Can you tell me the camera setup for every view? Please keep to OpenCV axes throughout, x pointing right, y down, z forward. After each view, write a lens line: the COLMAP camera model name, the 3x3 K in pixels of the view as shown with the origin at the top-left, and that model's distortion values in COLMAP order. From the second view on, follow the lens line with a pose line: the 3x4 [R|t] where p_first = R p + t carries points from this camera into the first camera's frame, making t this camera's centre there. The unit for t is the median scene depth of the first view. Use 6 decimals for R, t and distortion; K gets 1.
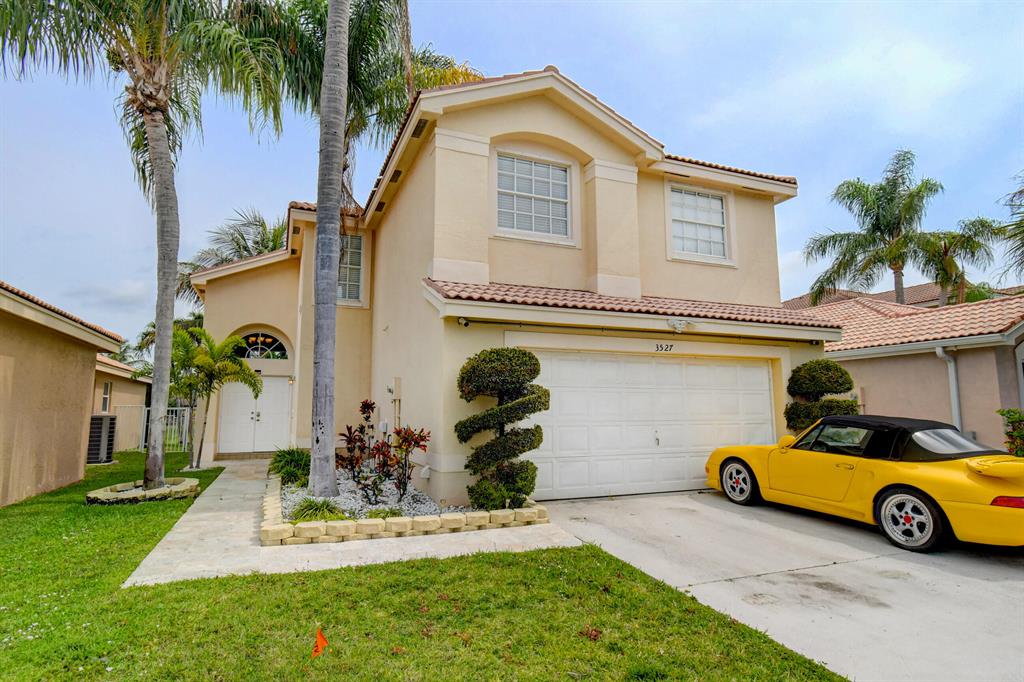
lens RADIAL K [[555.4, 0, 512.0], [0, 555.4, 341.0], [0, 0, 1]] dist [-0.003016, -0.001179]
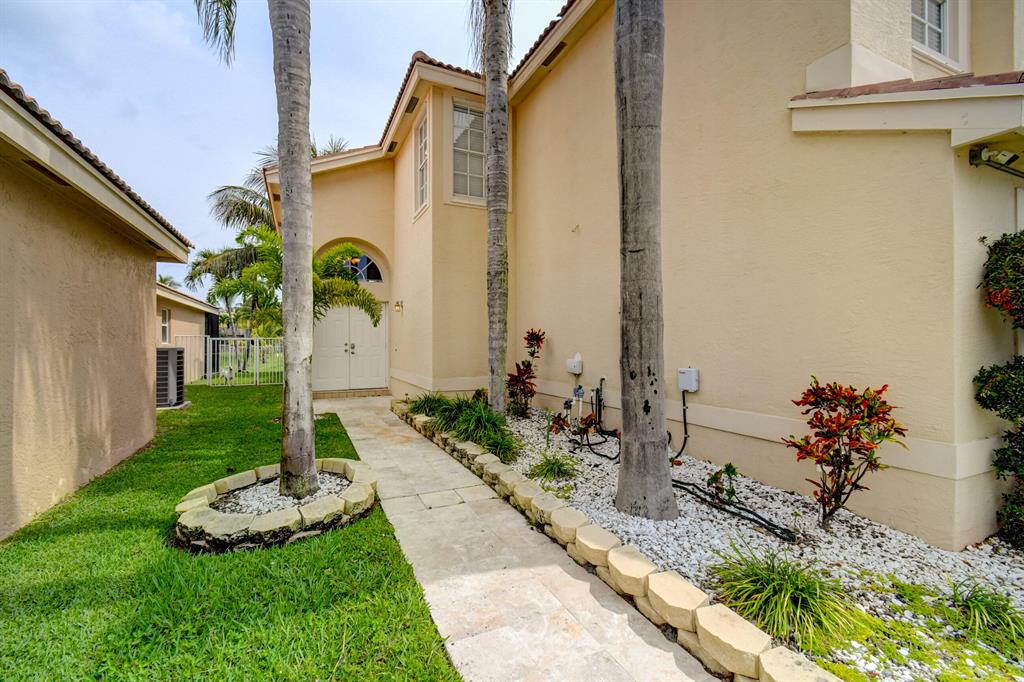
lens RADIAL K [[448.9, 0, 508.7], [0, 448.9, 342.3], [0, 0, 1]] dist [0.002239, -0.002987]
pose [[0.999259, 0.002346, 0.038420, -0.415698], [-0.007275, 0.991663, 0.128655, 0.059859], [-0.037798, -0.128839, 0.990945, 0.520868]]
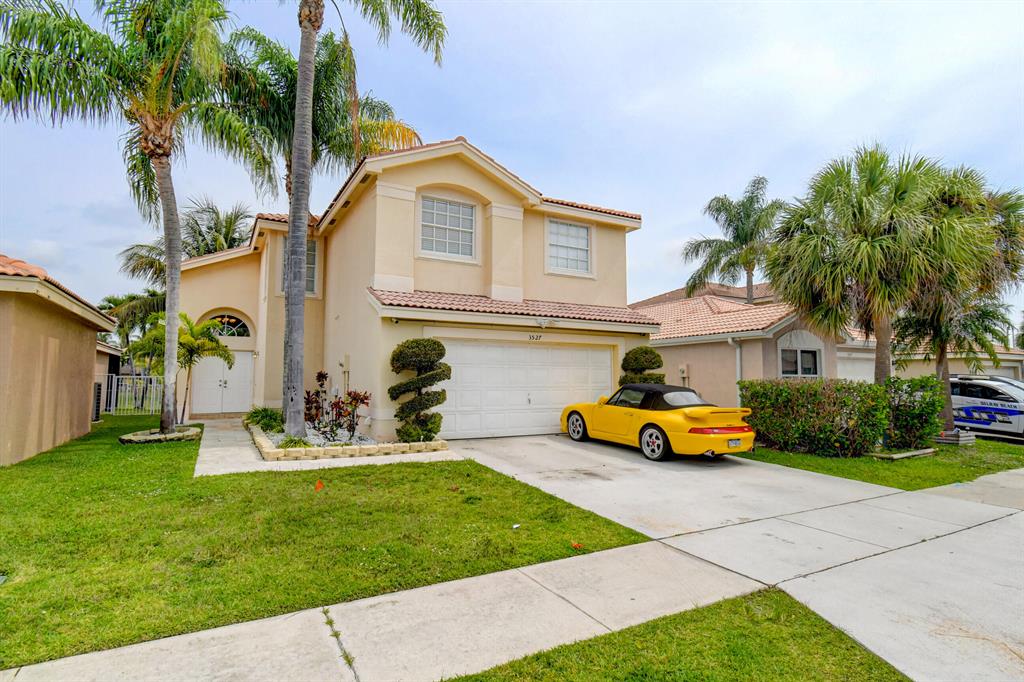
lens RADIAL K [[530.1, 0, 513.4], [0, 530.1, 339.9], [0, 0, 1]] dist [0.002142, 0.000484]
pose [[0.992946, 0.013854, 0.117754, 0.051364], [-0.019487, 0.998713, 0.046825, -0.045133], [-0.116953, -0.048789, 0.991938, -0.374098]]
